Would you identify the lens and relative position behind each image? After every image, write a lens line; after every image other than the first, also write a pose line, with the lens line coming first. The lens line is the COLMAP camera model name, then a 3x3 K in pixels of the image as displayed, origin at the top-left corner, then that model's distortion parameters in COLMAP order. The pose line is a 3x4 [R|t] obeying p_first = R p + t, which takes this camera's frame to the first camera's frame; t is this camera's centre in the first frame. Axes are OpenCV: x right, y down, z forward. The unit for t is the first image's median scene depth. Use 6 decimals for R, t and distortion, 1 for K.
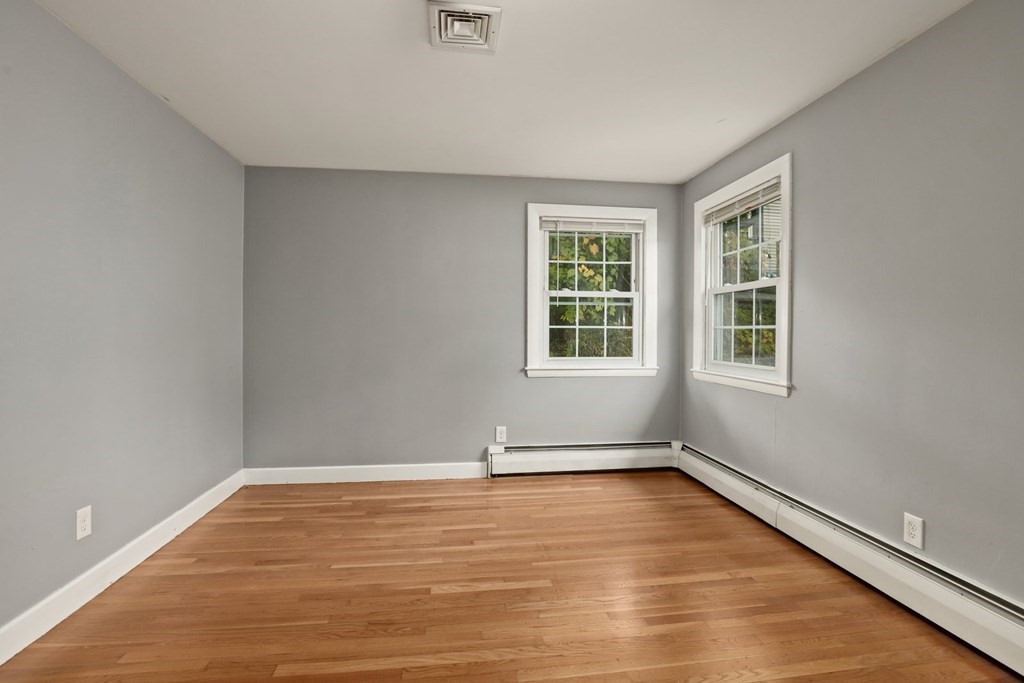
lens RADIAL K [[477.8, 0, 513.1], [0, 477.8, 335.3], [0, 0, 1]] dist [-0.020606, 0.001813]
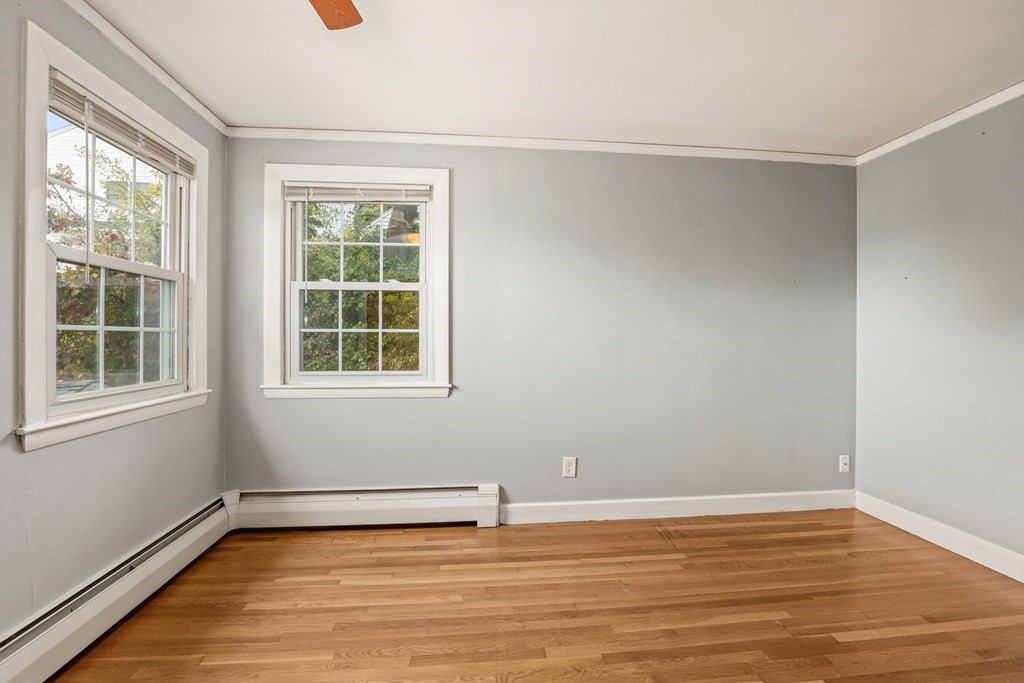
lens RADIAL K [[477.8, 0, 517.0], [0, 477.8, 342.6], [0, 0, 1]] dist [-0.020606, 0.001813]
pose [[0.022765, -0.019416, 0.999552, -0.367468], [0.005781, 0.999797, 0.019289, -0.009300], [-0.999724, 0.005340, 0.022873, 0.605515]]
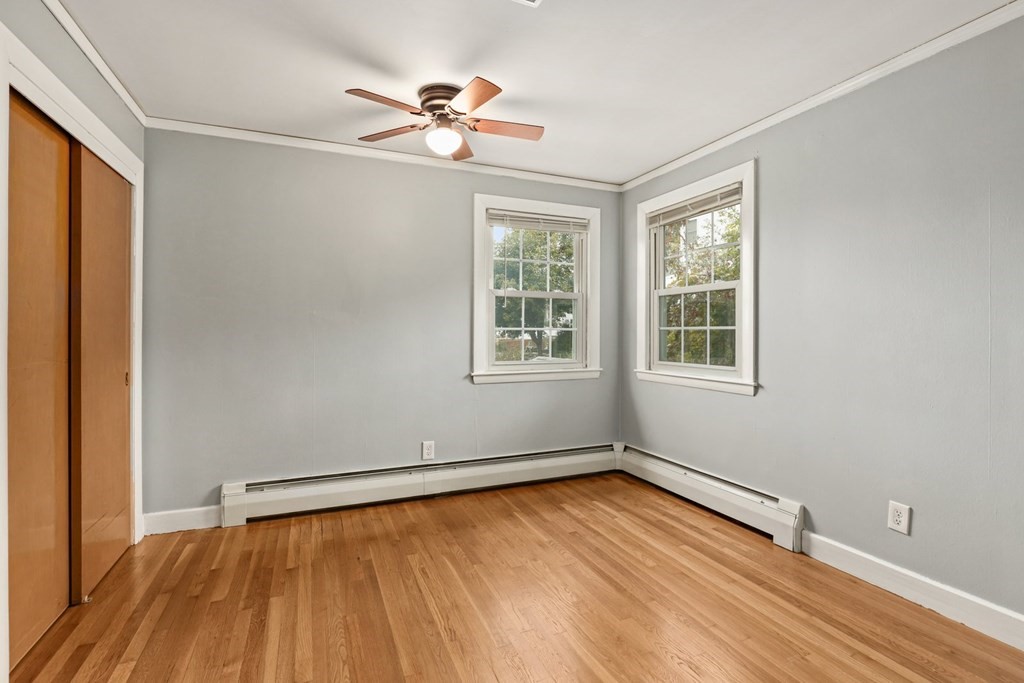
lens RADIAL K [[477.8, 0, 508.6], [0, 477.8, 336.5], [0, 0, 1]] dist [-0.020606, 0.001813]
pose [[0.963202, -0.008127, 0.268657, -0.157094], [0.007981, 0.999967, 0.001636, -0.003426], [-0.268662, 0.000569, 0.963234, 0.108613]]
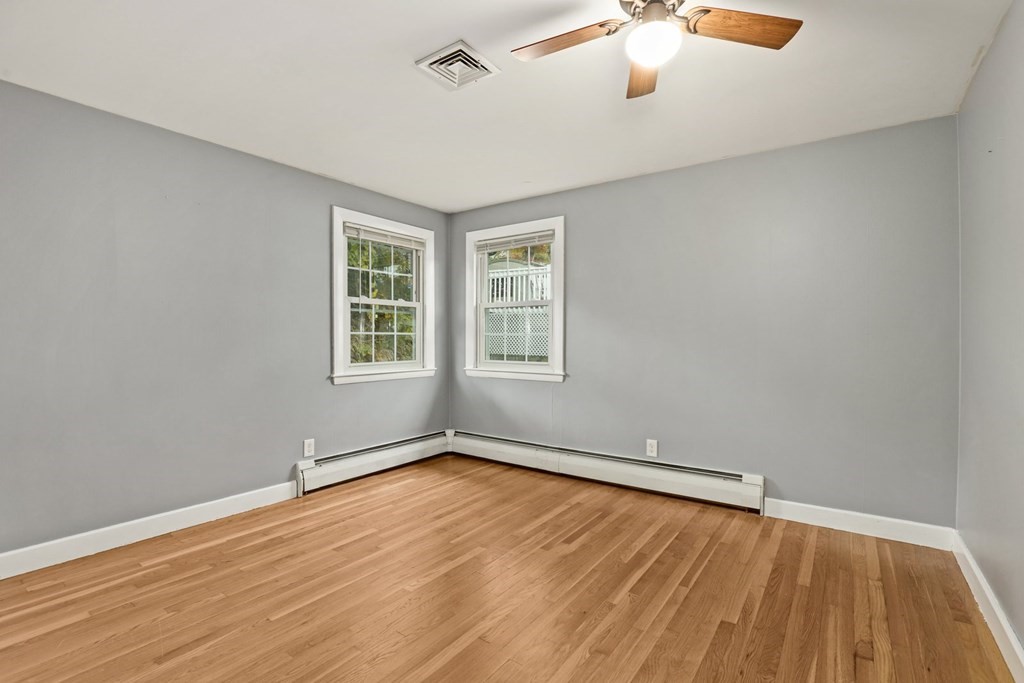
lens RADIAL K [[477.8, 0, 512.5], [0, 477.8, 341.3], [0, 0, 1]] dist [-0.020606, 0.001813]
pose [[0.684671, -0.008559, 0.728802, -0.448251], [0.006506, 0.999963, 0.005632, -0.003866], [-0.728824, 0.000885, 0.684701, 0.074349]]
